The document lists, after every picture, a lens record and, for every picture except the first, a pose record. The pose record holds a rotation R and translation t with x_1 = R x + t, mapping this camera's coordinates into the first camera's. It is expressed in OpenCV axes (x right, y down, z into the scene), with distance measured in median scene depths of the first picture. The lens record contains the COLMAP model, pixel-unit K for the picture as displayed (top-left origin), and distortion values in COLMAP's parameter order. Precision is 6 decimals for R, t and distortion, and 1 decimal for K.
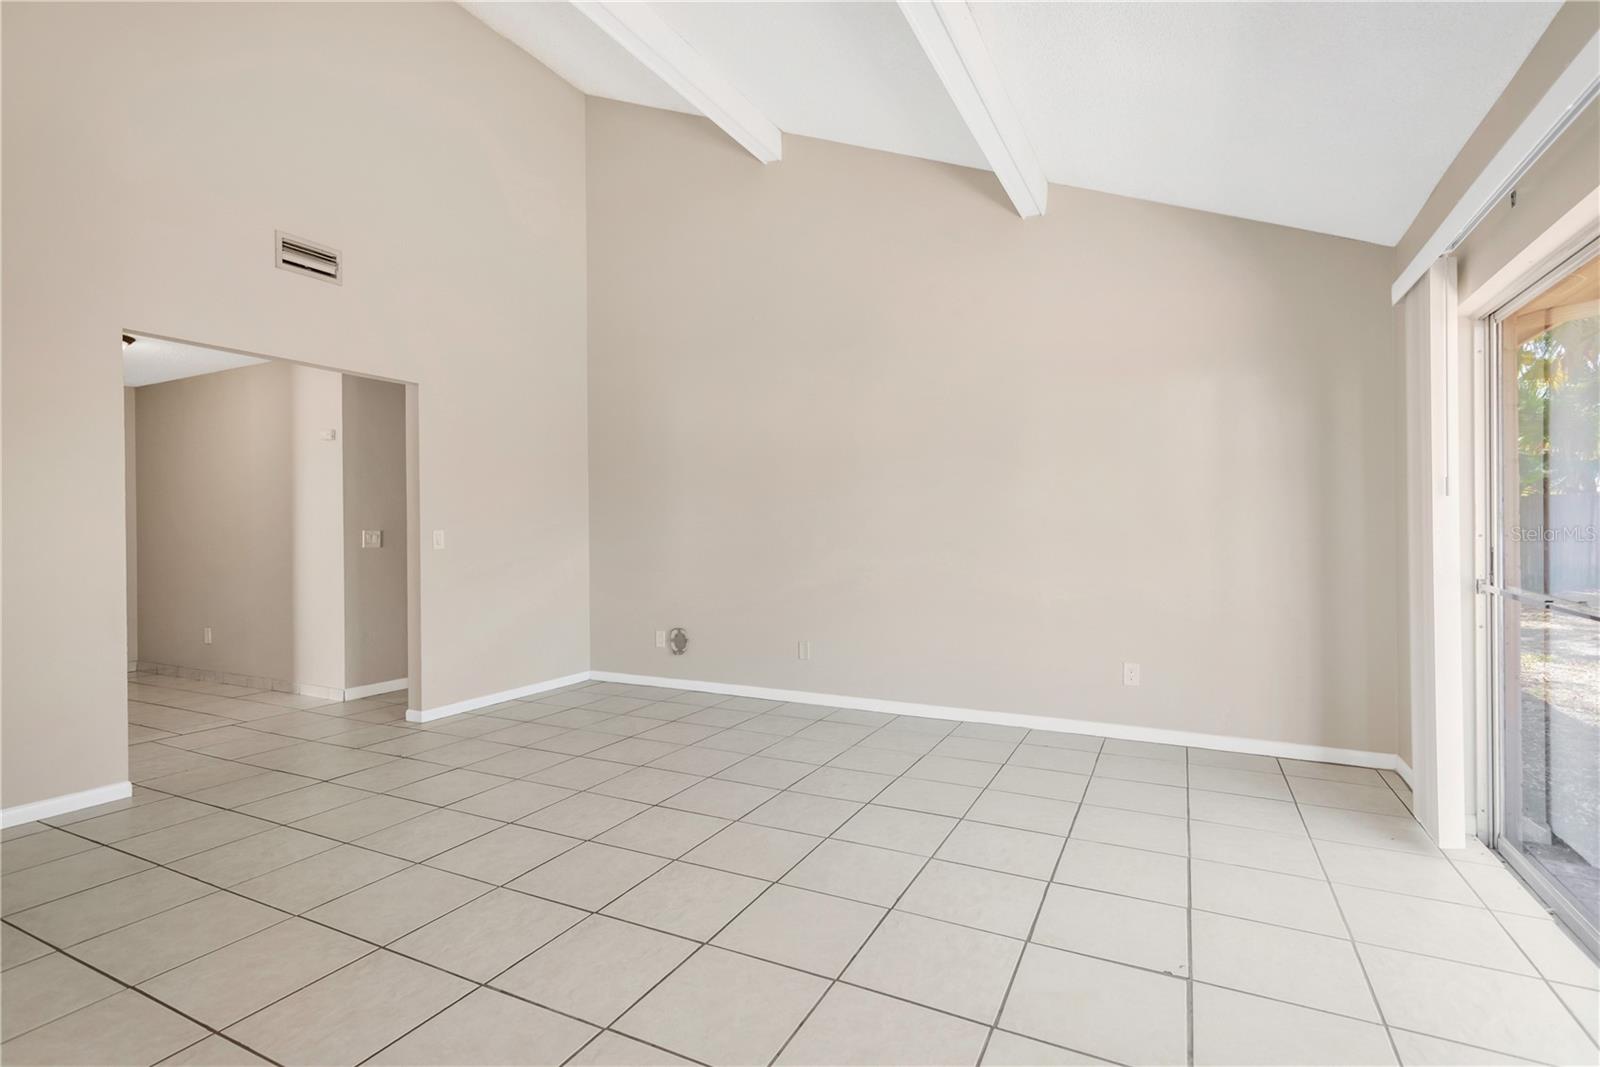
lens RADIAL K [[748.1, 0, 808.2], [0, 748.1, 535.0], [0, 0, 1]] dist [0.014463, -0.005271]
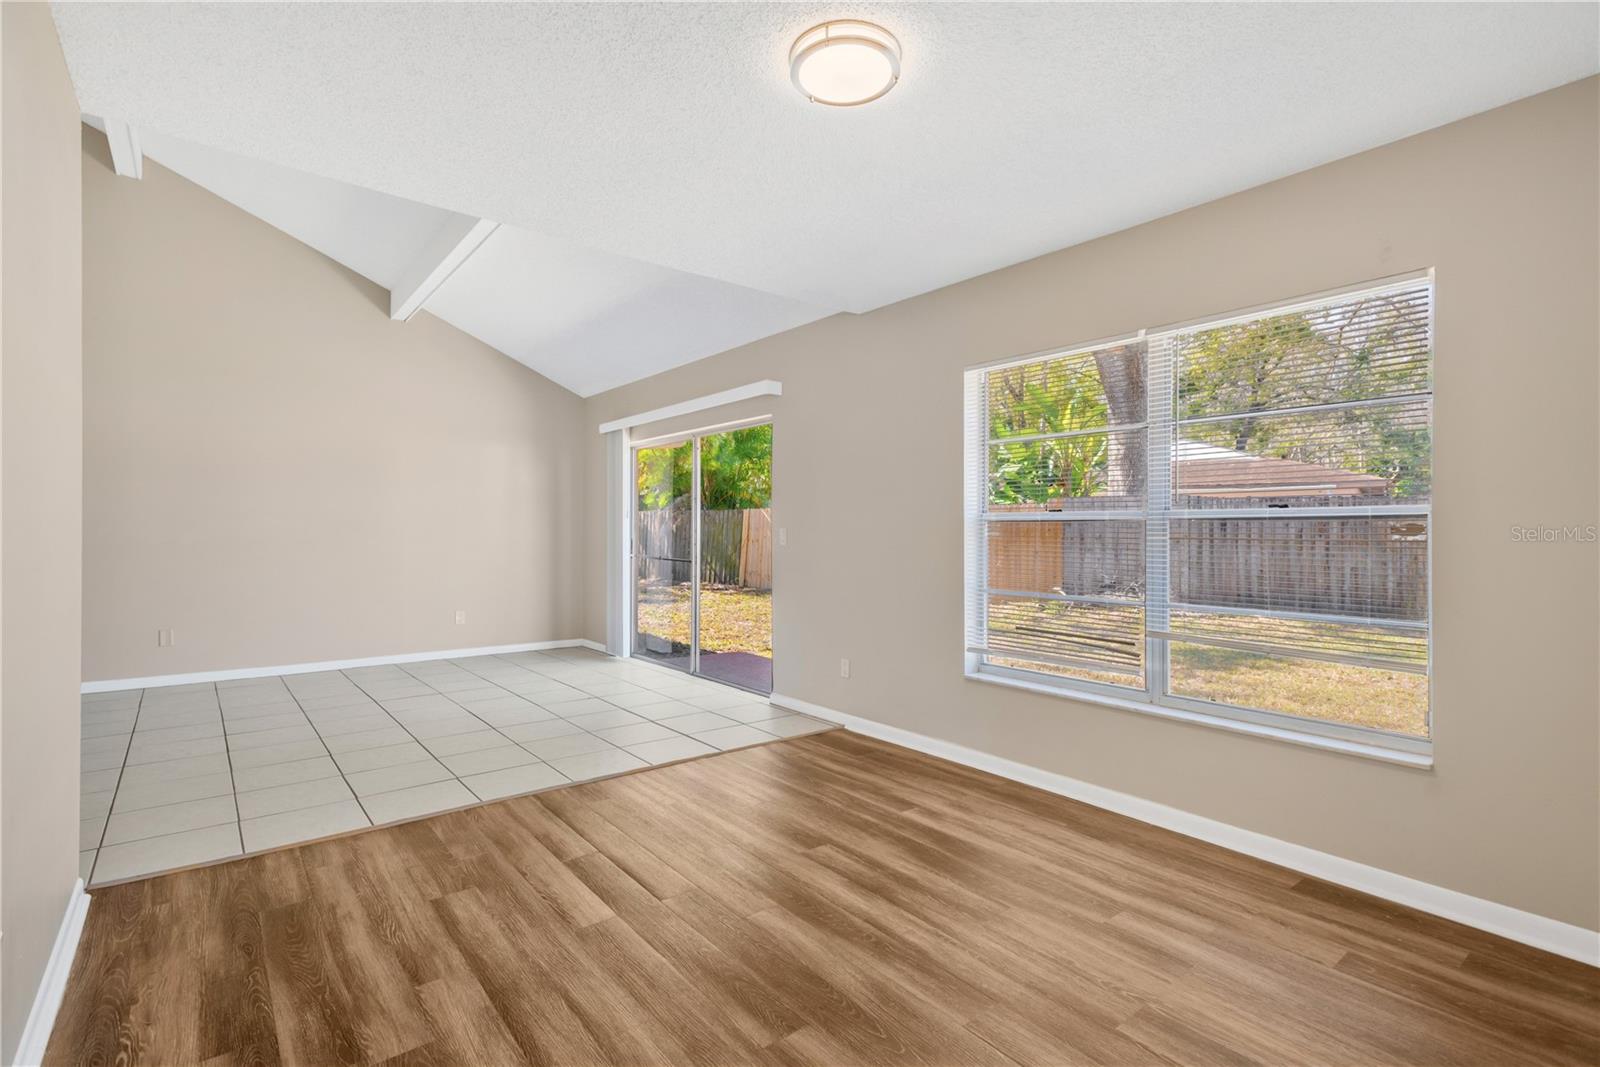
lens RADIAL K [[748.1, 0, 794.8], [0, 748.1, 538.1], [0, 0, 1]] dist [0.014463, -0.005271]
pose [[0.416922, -0.000042, 0.908942, -0.778689], [-0.000465, 1.000000, 0.000259, 0.009747], [-0.908942, -0.000530, 0.416922, -0.365119]]
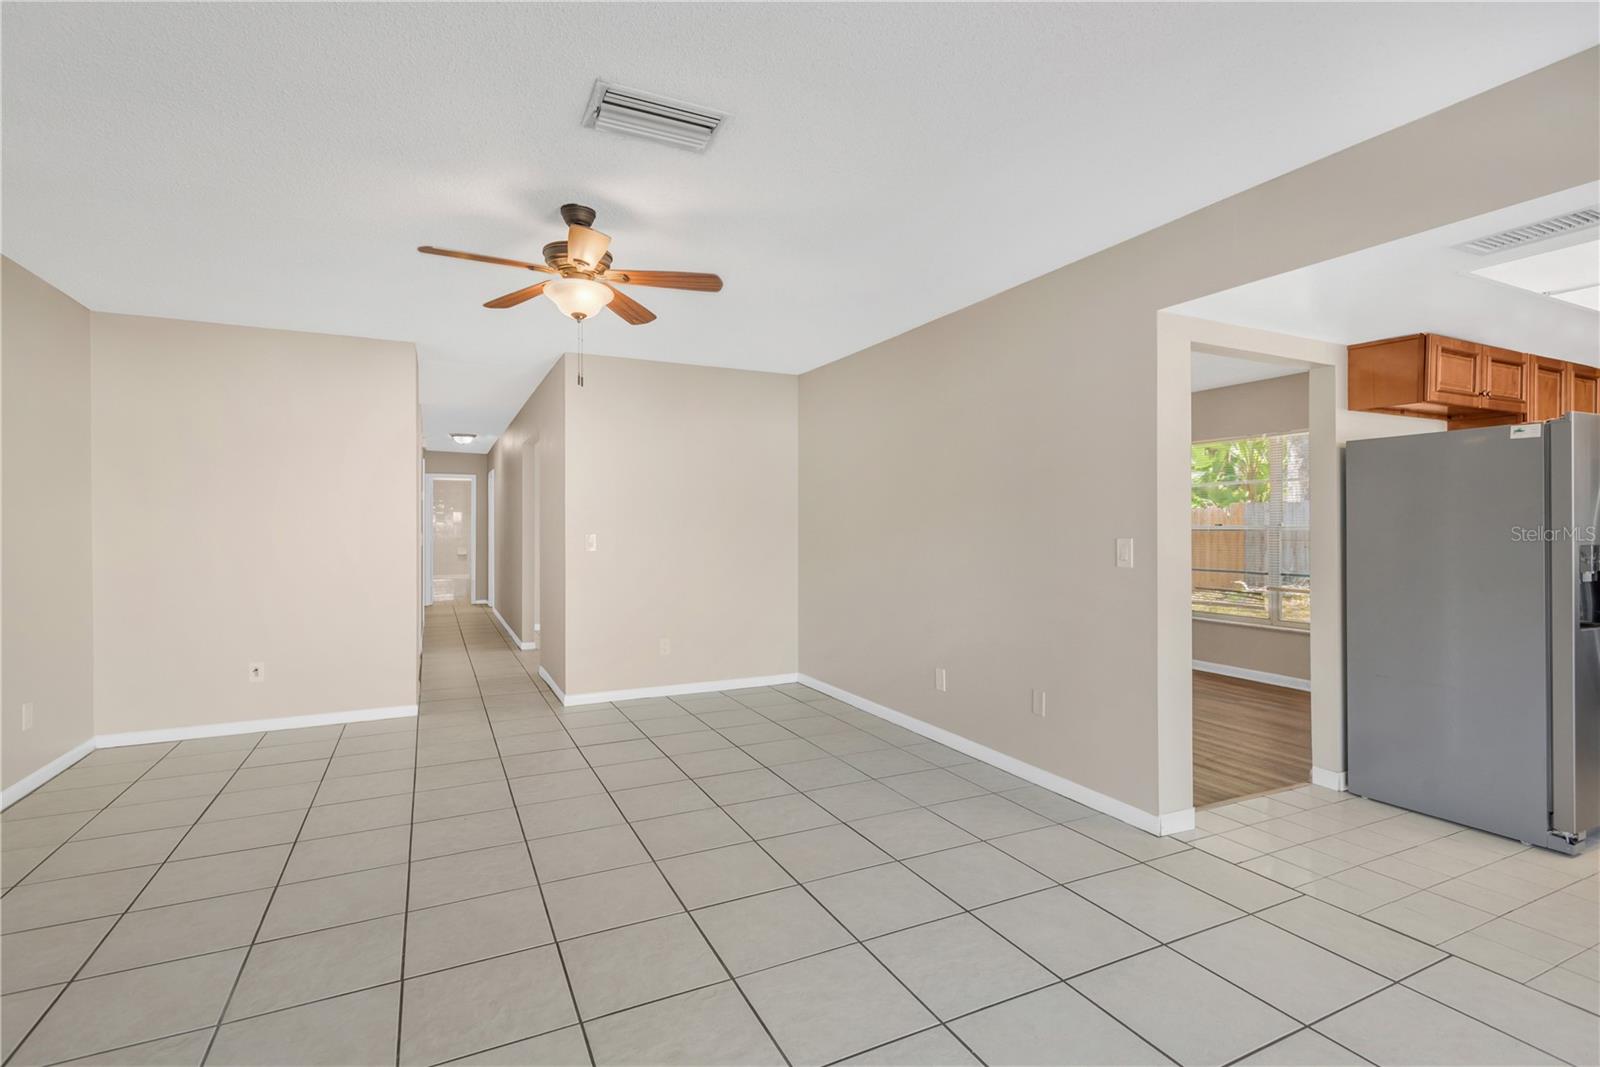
lens RADIAL K [[748.1, 0, 796.6], [0, 748.1, 527.5], [0, 0, 1]] dist [0.014463, -0.005271]
pose [[0.601669, 0.007805, 0.798707, -1.822491], [-0.001406, 0.999961, -0.008712, -0.003506], [-0.798744, 0.004119, 0.601656, -0.561941]]
